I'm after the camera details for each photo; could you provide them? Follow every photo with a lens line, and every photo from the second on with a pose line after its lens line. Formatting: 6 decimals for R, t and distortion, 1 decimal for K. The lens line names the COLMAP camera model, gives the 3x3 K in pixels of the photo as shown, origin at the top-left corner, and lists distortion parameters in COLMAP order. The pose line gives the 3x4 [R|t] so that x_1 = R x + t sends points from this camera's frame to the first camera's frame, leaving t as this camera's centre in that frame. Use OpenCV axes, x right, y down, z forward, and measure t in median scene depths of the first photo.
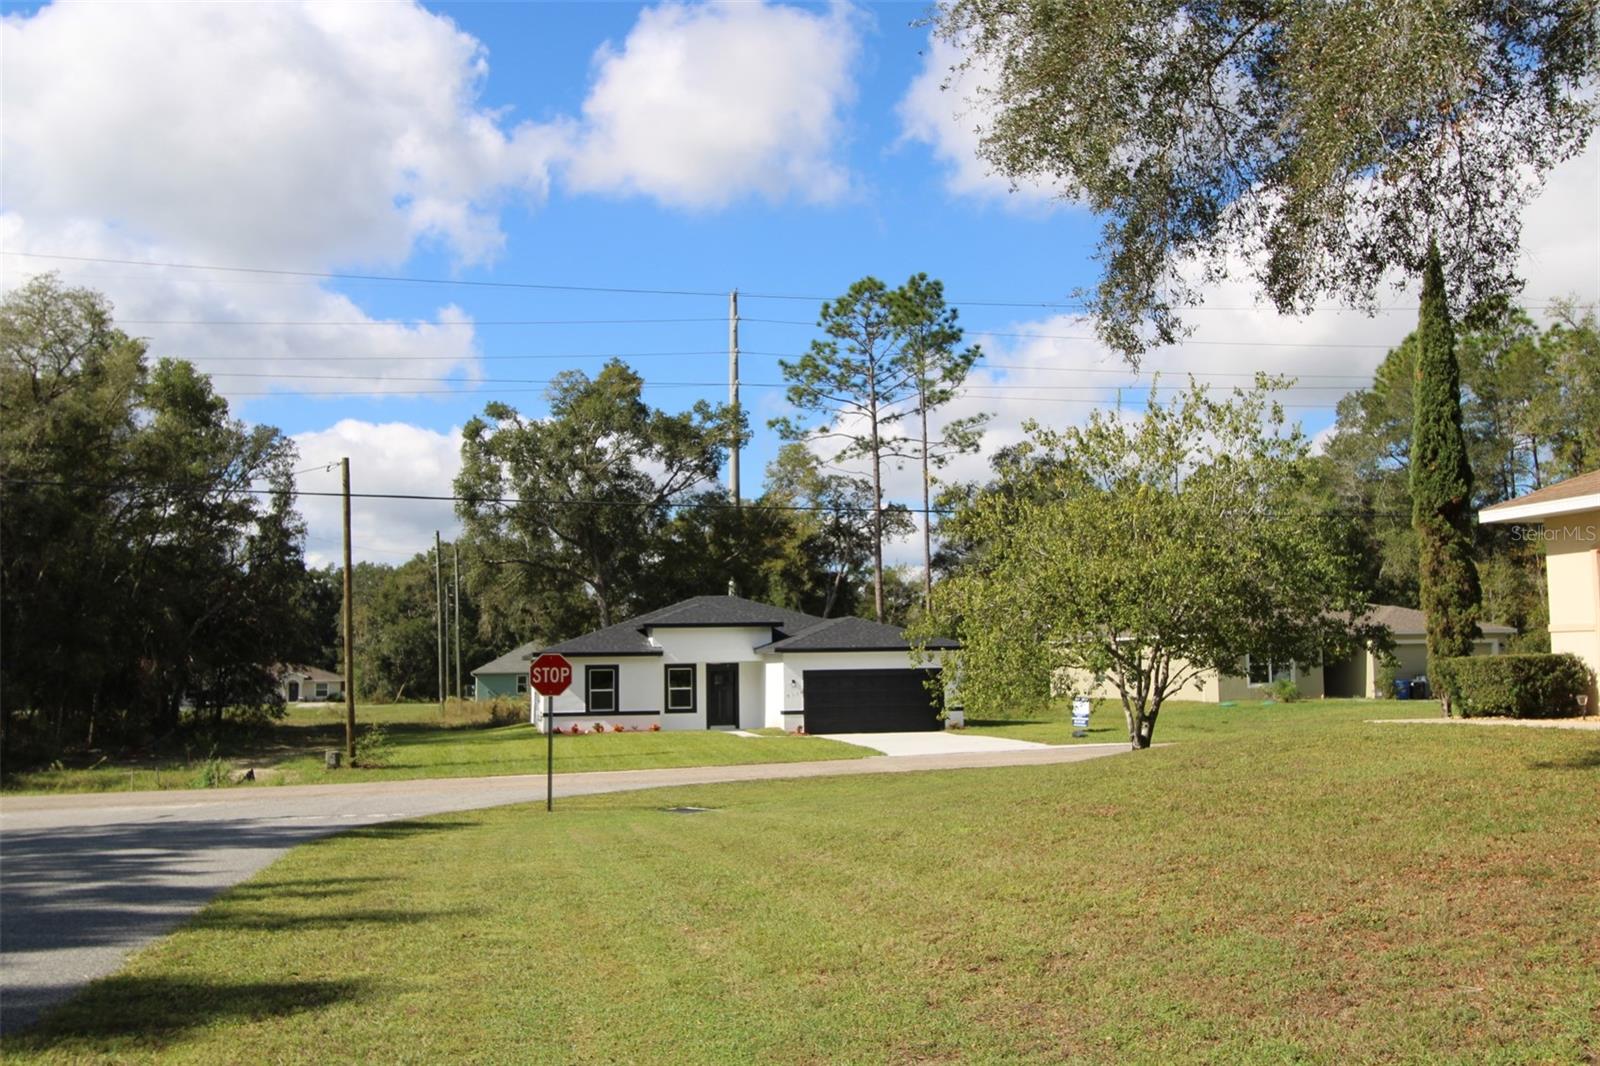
lens RADIAL K [[1617.9, 0, 728.3], [0, 1617.9, 534.6], [0, 0, 1]] dist [0.003692, 0.000397]
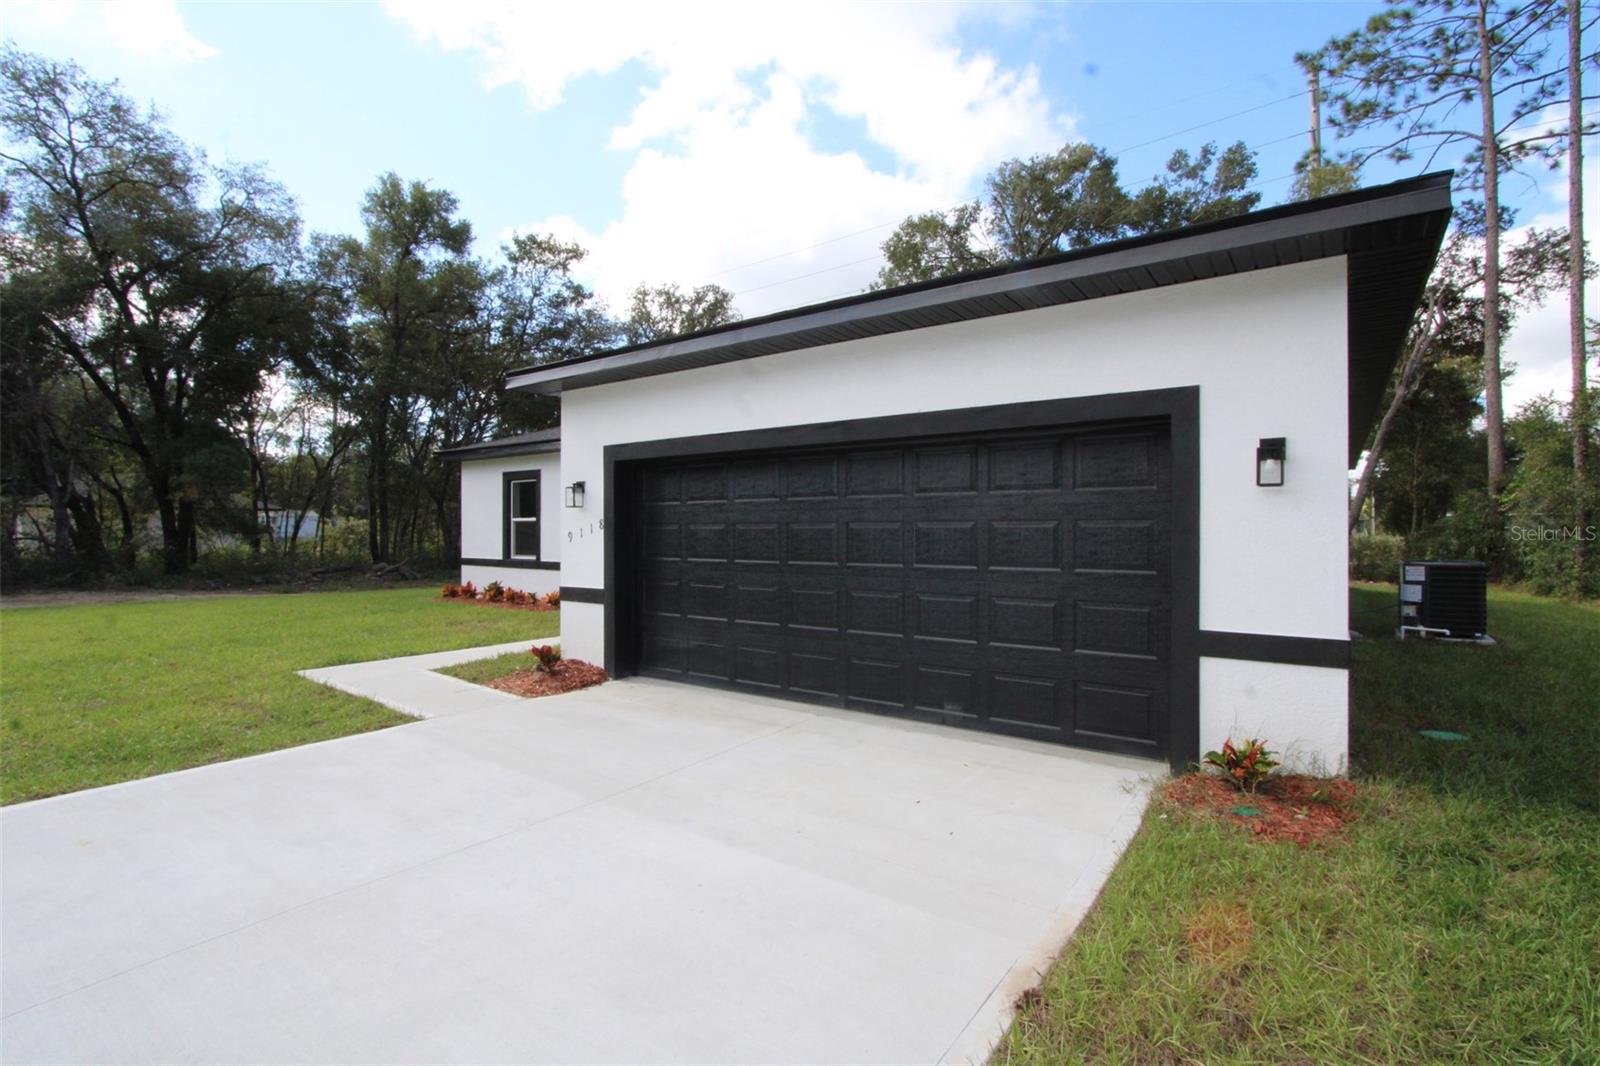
lens RADIAL K [[742.5, 0, 811.1], [0, 742.5, 537.0], [0, 0, 1]] dist [-0.020235, 0.001747]
pose [[0.708675, 0.022671, -0.705171, 0.106953], [0.046929, 0.995755, 0.079175, 0.060086], [0.703973, -0.089203, 0.704603, 0.616590]]
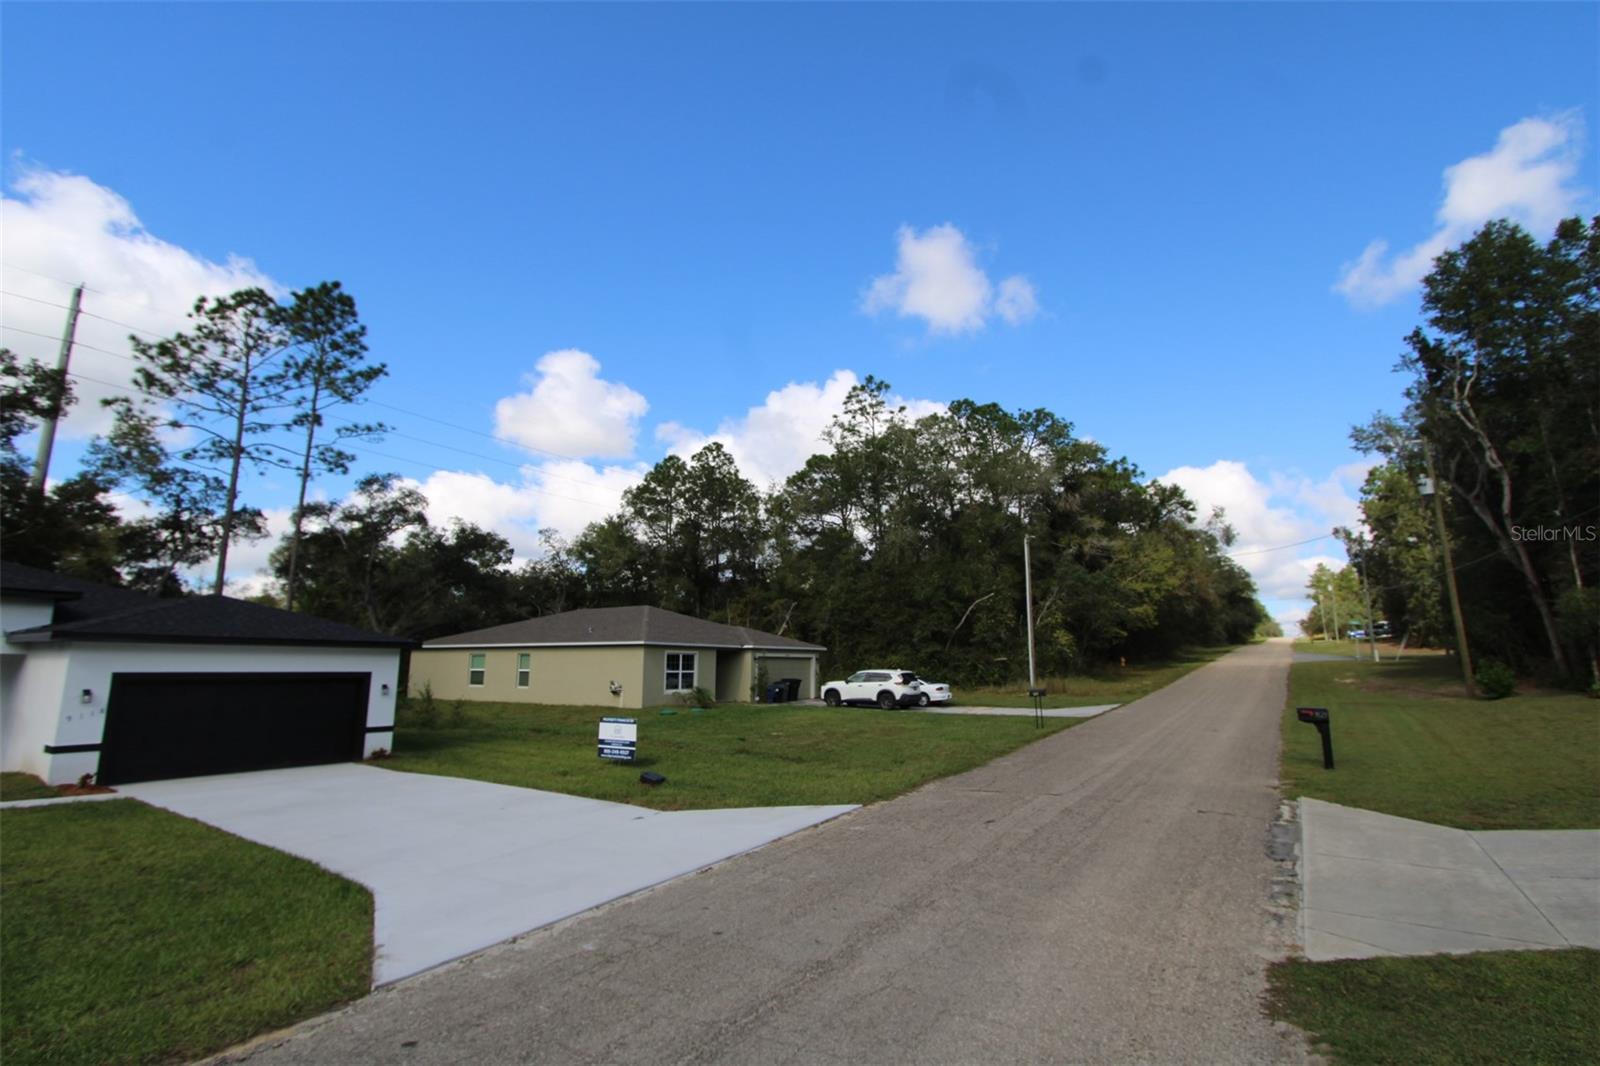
lens RADIAL K [[742.5, 0, 811.1], [0, 742.5, 537.0], [0, 0, 1]] dist [-0.020235, 0.001747]
pose [[0.685983, 0.138761, 0.714264, 0.016083], [-0.072009, 0.989775, -0.123127, 0.032672], [-0.724045, 0.033030, 0.688961, 0.418841]]
